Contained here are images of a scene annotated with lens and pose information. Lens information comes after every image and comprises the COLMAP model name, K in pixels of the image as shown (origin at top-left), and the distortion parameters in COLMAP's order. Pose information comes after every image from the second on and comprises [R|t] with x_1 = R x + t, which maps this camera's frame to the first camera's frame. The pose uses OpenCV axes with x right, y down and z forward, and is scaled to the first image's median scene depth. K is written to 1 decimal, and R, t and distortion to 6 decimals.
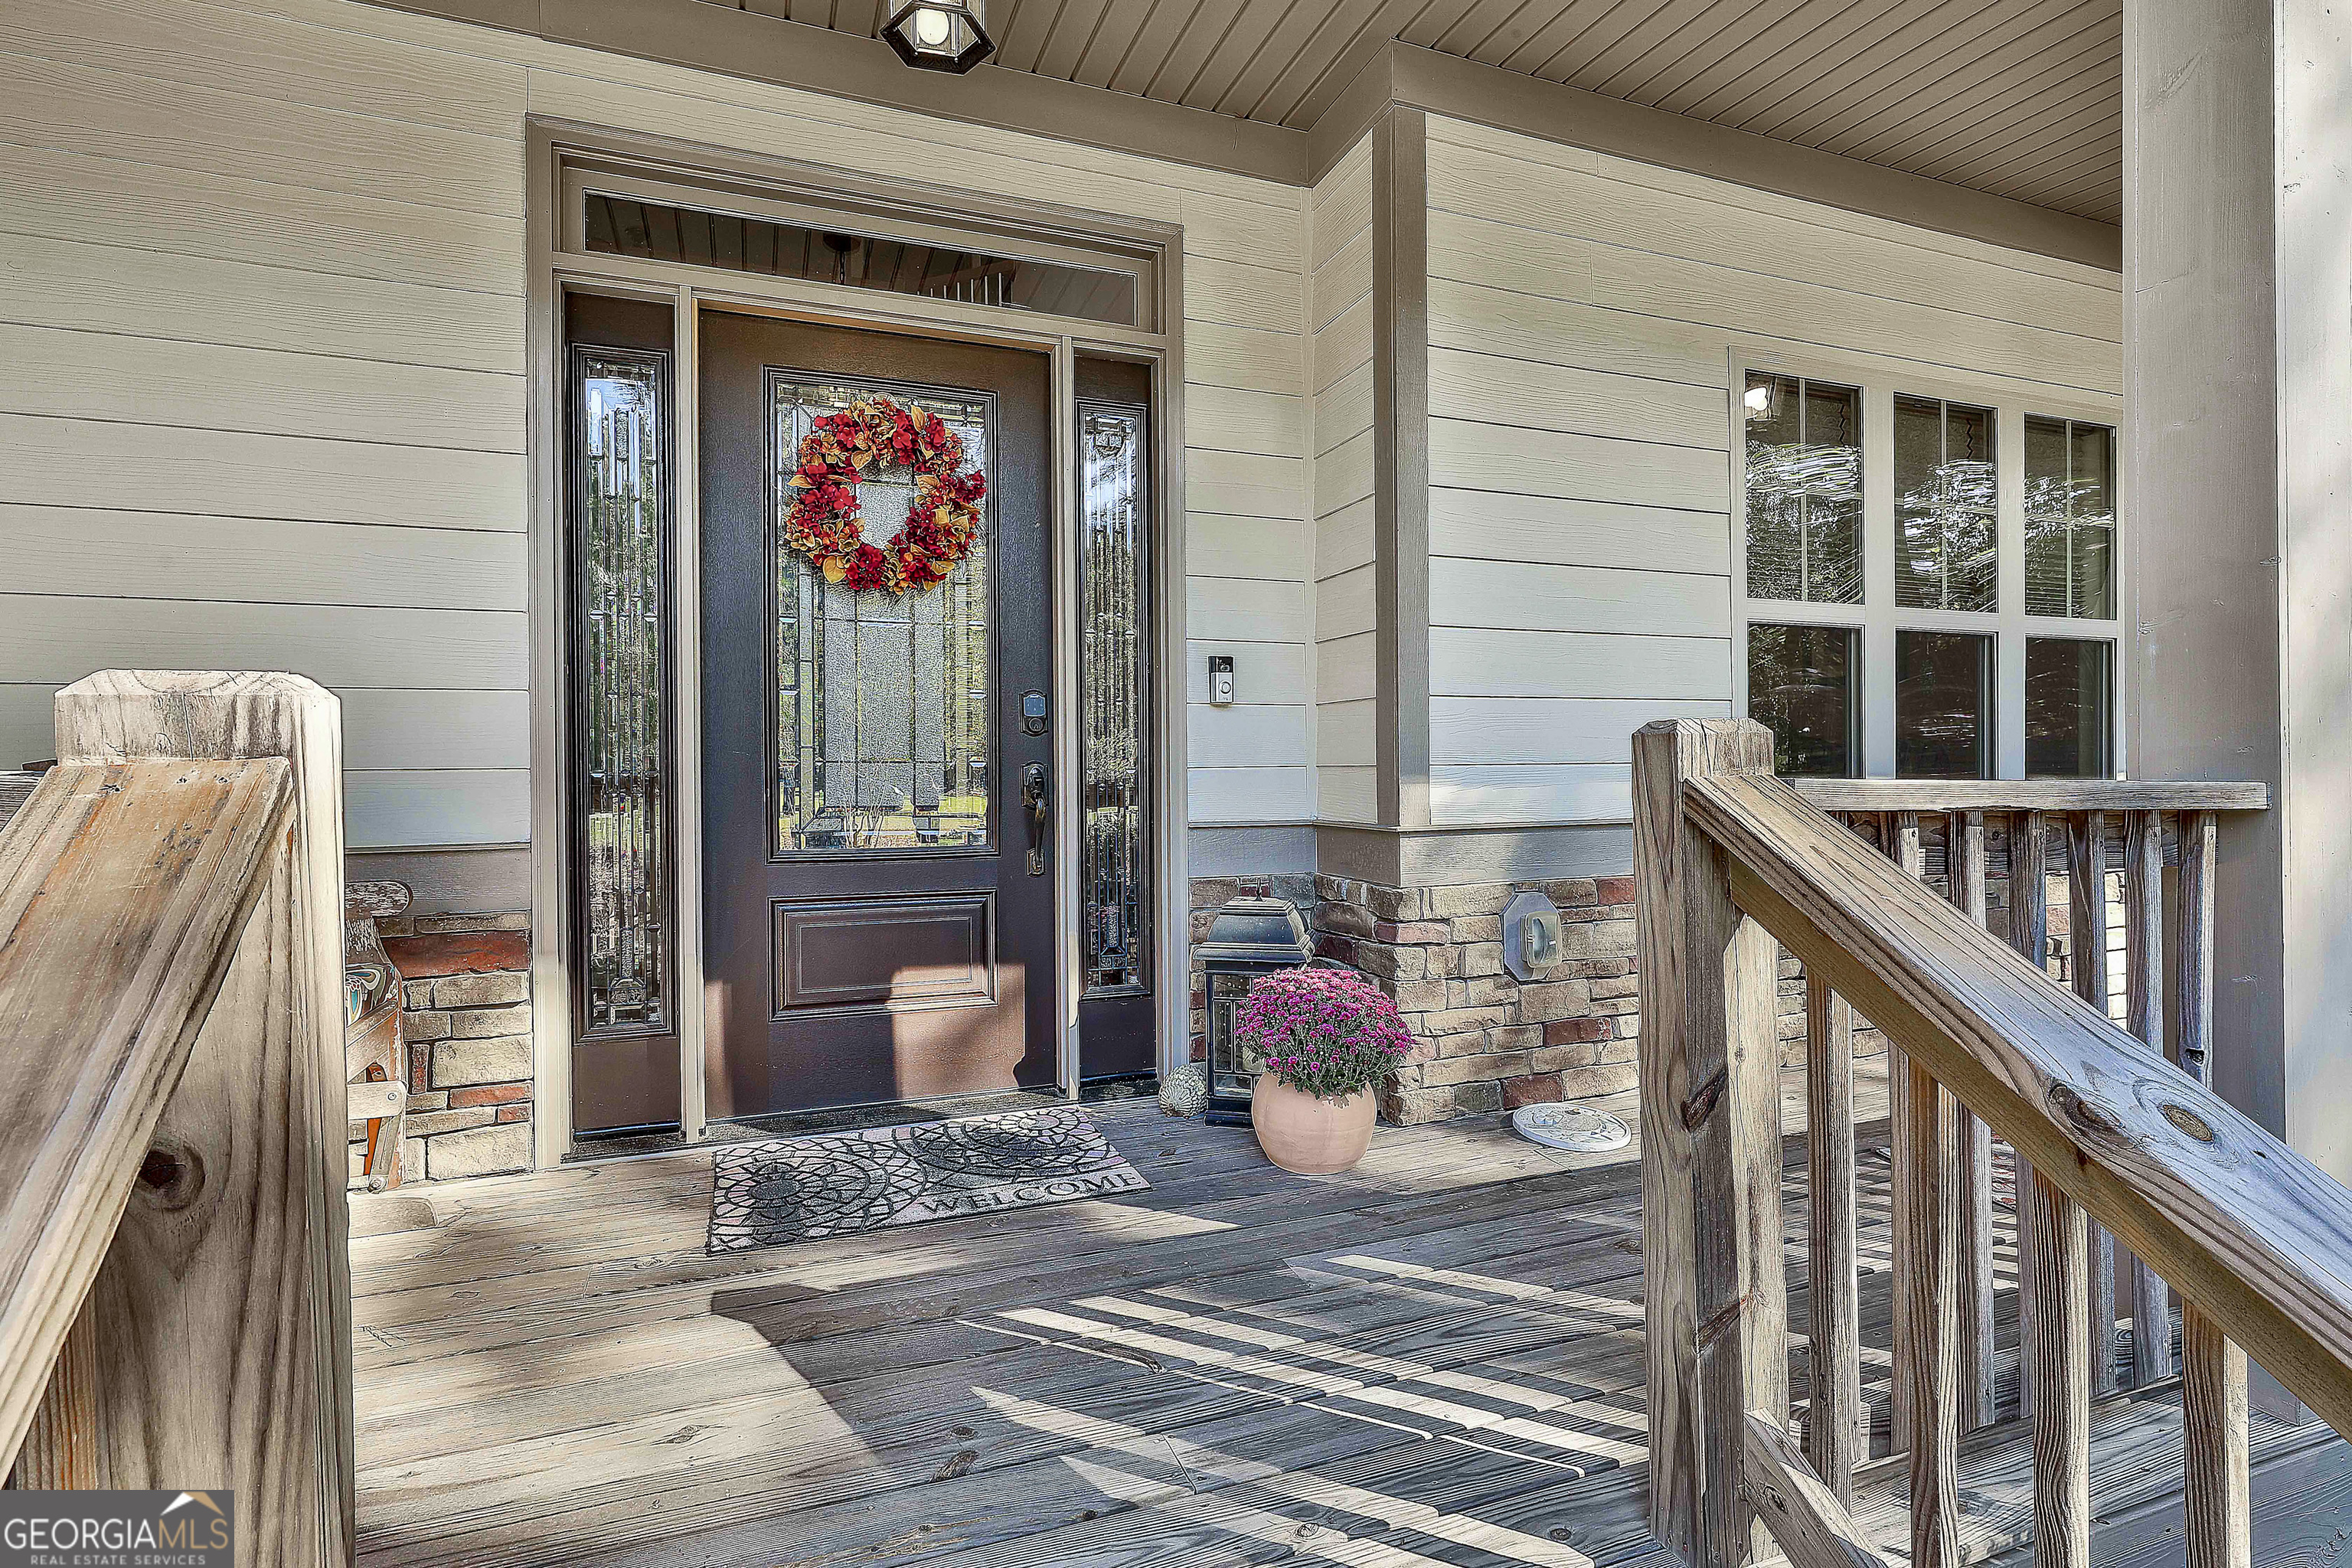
lens RADIAL K [[1132.4, 0, 1177.8], [0, 1132.4, 780.1], [0, 0, 1]] dist [-0.005044, 0.003368]
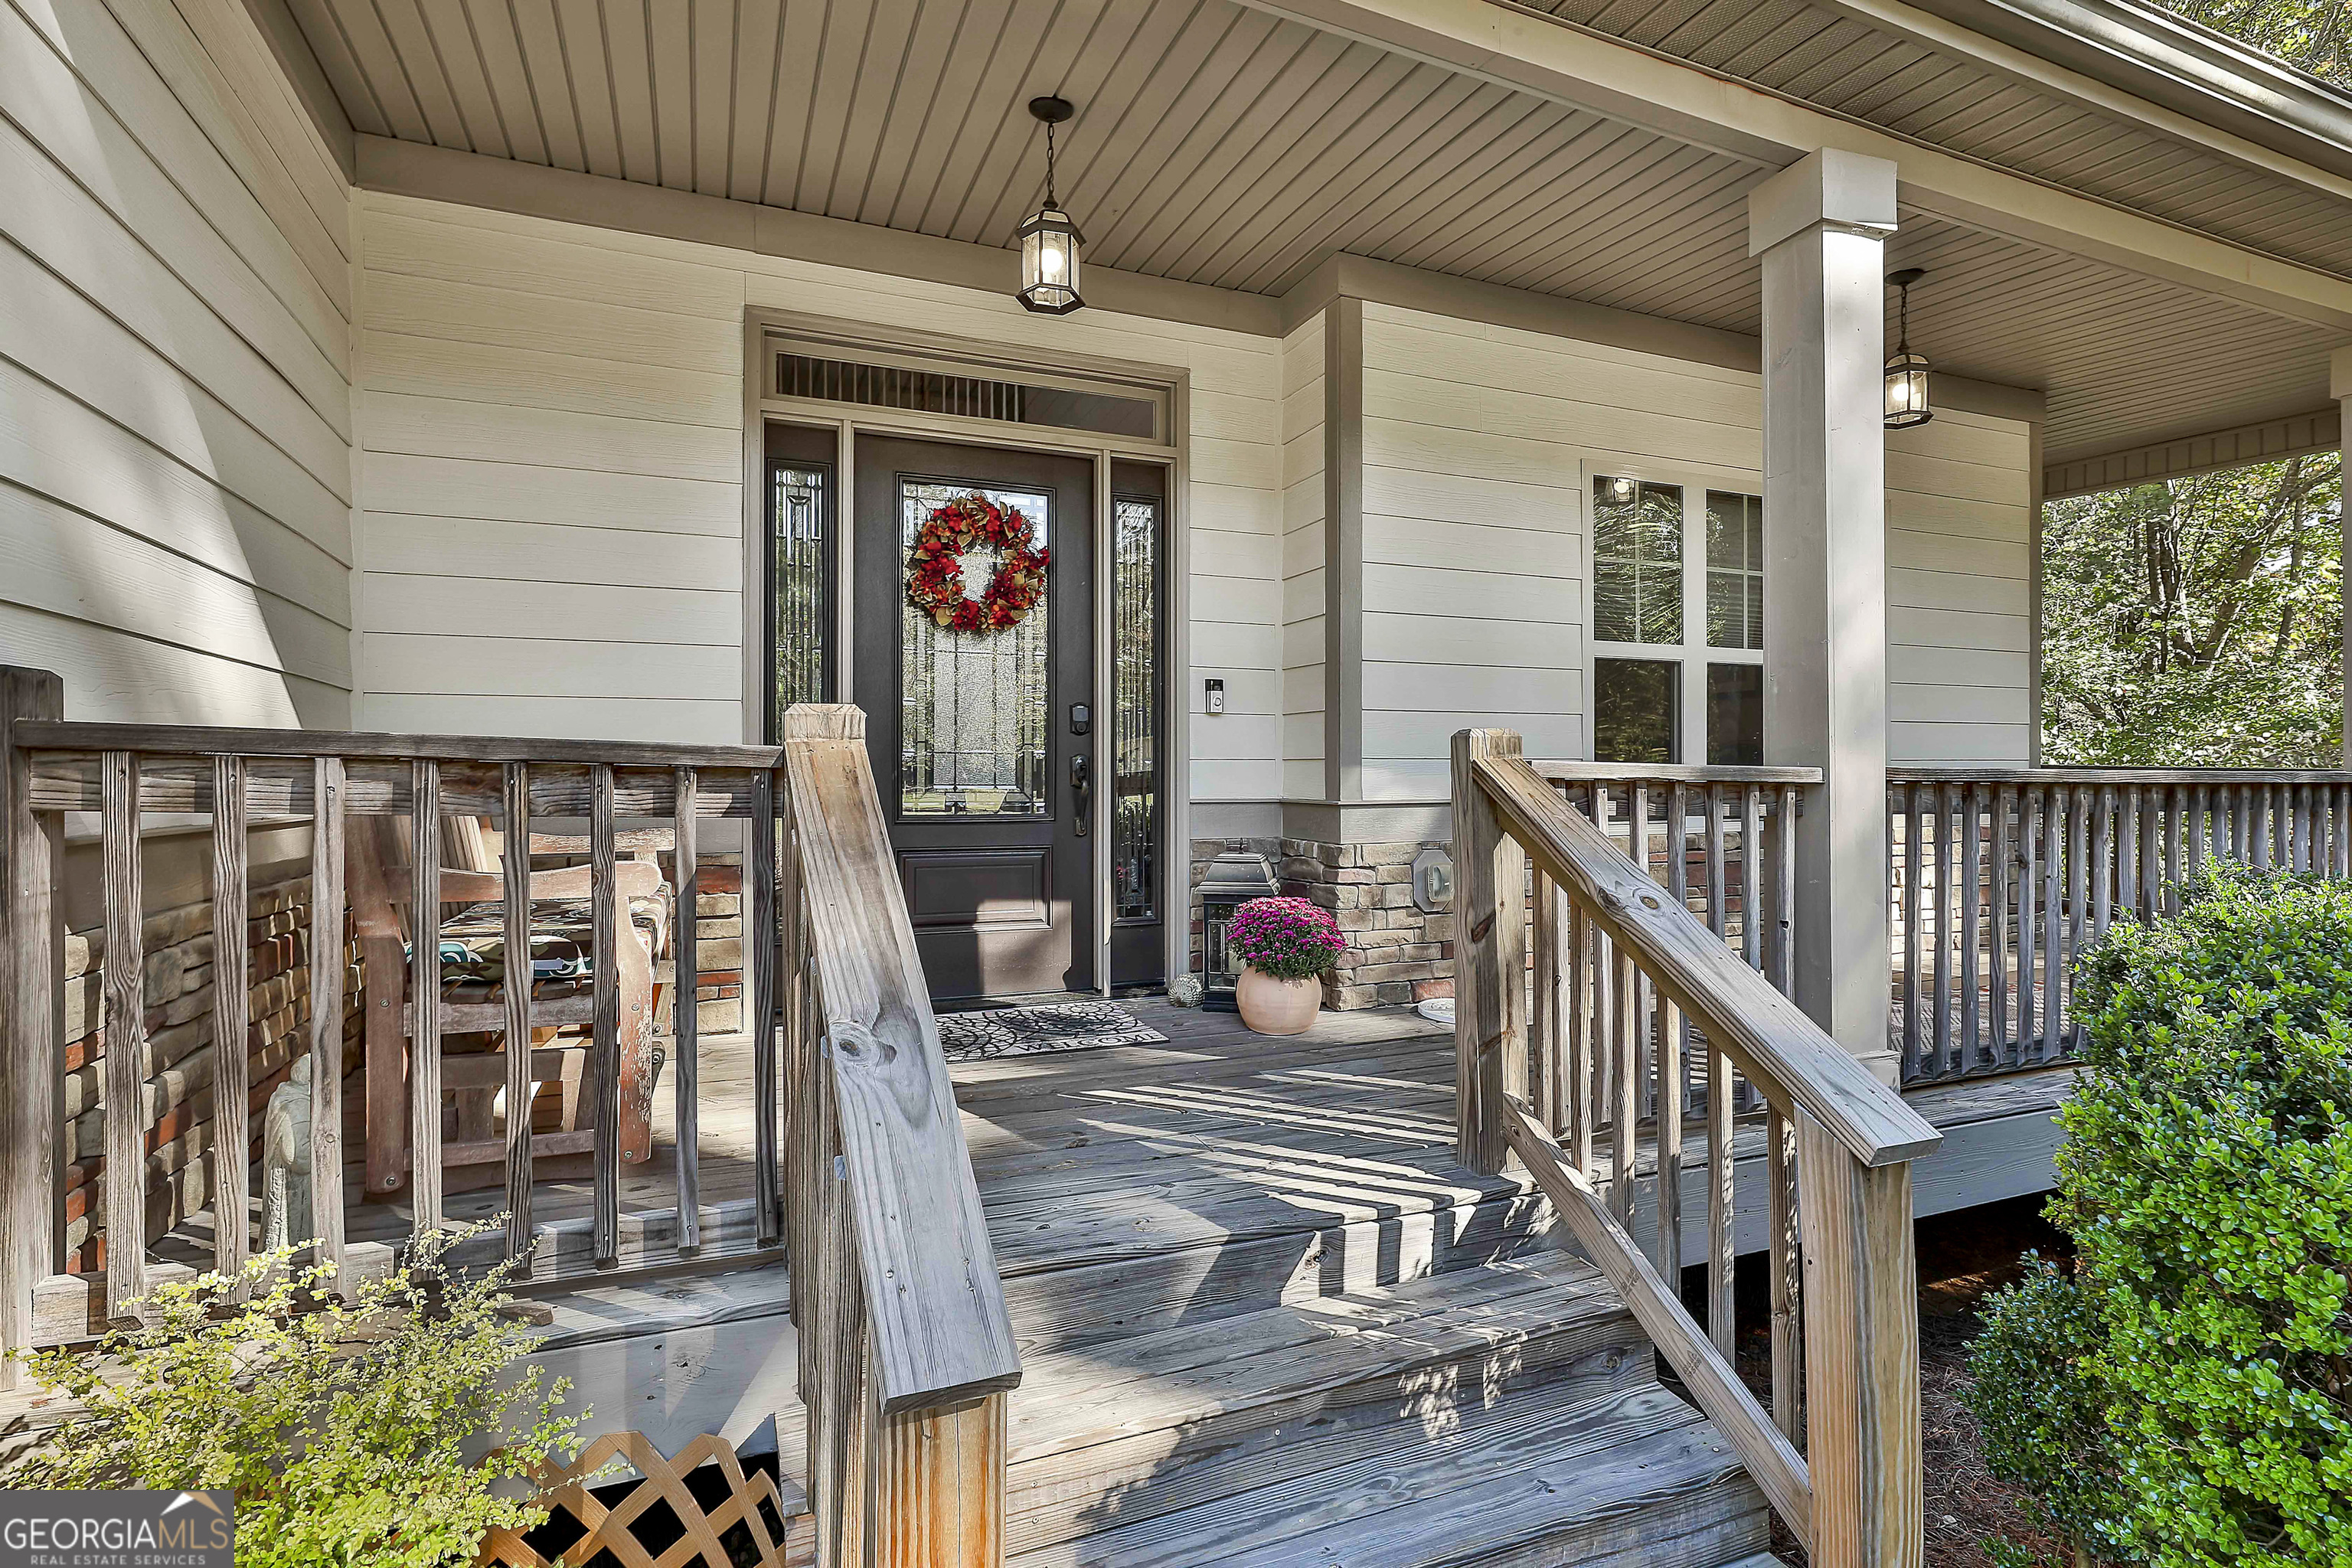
lens RADIAL K [[1132.4, 0, 1177.8], [0, 1132.4, 780.1], [0, 0, 1]] dist [-0.005044, 0.003368]
pose [[0.999542, 0.007955, 0.029203, -0.050240], [-0.007887, 0.999966, -0.002463, 0.019380], [-0.029221, 0.002231, 0.999570, -0.416745]]
